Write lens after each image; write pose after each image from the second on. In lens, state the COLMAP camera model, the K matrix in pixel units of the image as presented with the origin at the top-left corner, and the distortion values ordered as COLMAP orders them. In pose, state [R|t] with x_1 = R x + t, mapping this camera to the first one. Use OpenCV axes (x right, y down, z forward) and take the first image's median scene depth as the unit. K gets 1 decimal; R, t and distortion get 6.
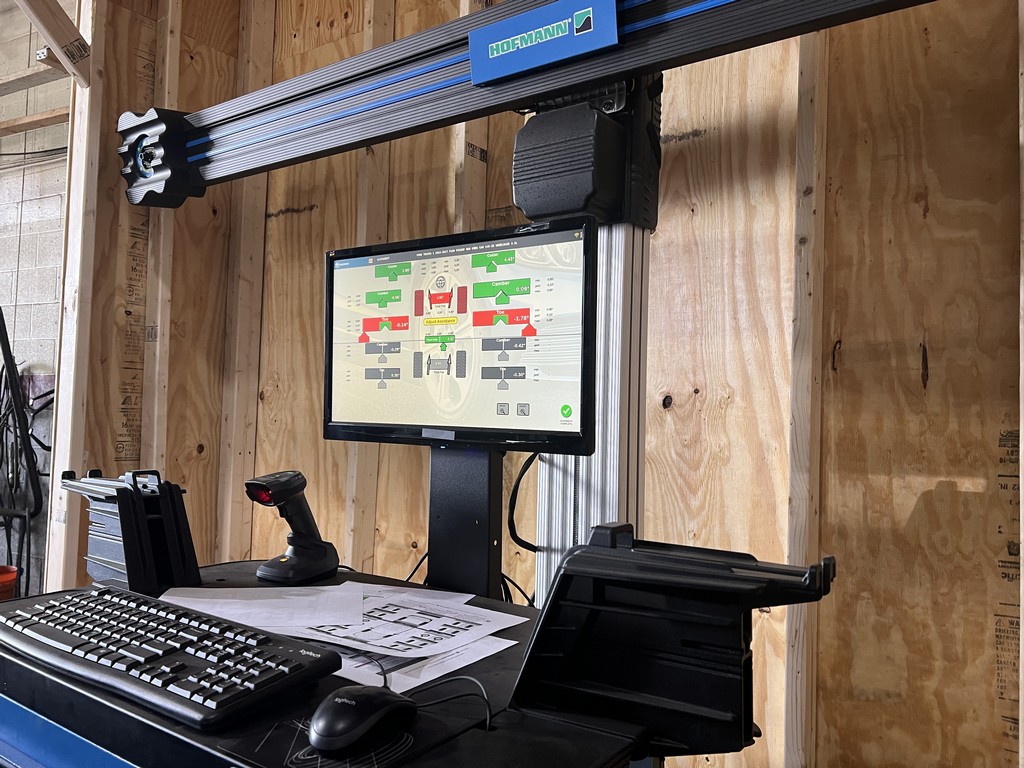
lens RADIAL K [[749.5, 0, 510.3], [0, 749.5, 370.4], [0, 0, 1]] dist [0.052430, -0.068020]
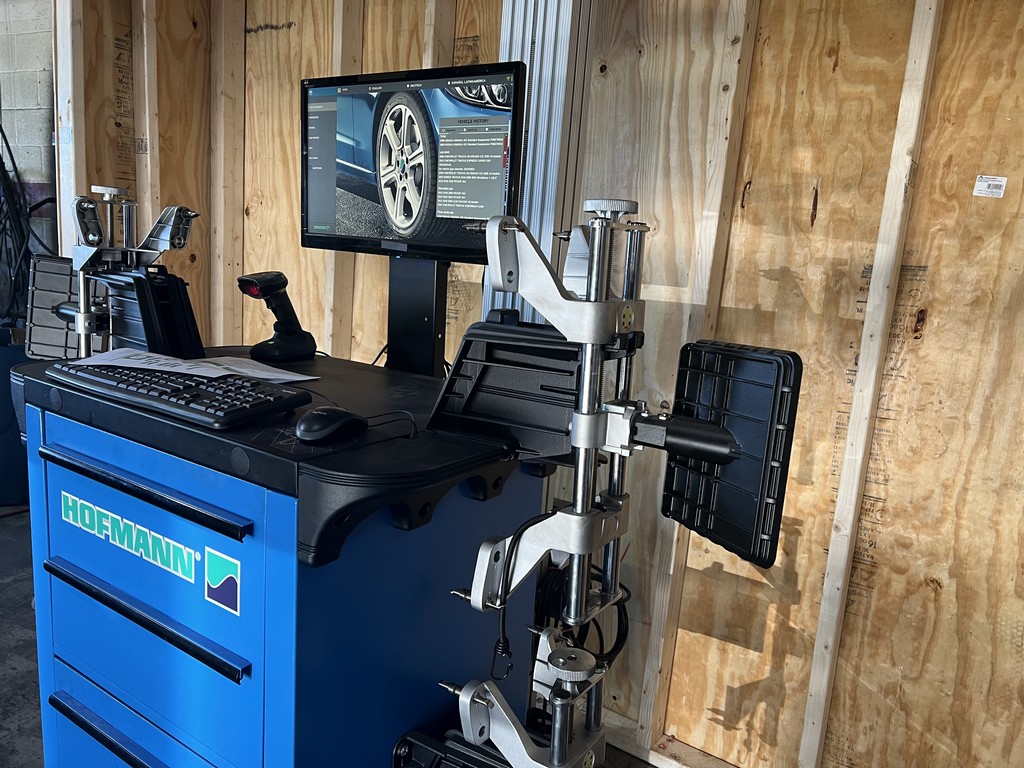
lens RADIAL K [[781.0, 0, 512.0], [0, 781.0, 384.0], [0, 0, 1]] dist [0.009181, 0.004845]
pose [[0.999023, 0.042938, 0.010464, 0.074985], [-0.044191, 0.973290, 0.225284, 0.008346], [-0.000511, -0.225526, 0.974237, -0.230556]]
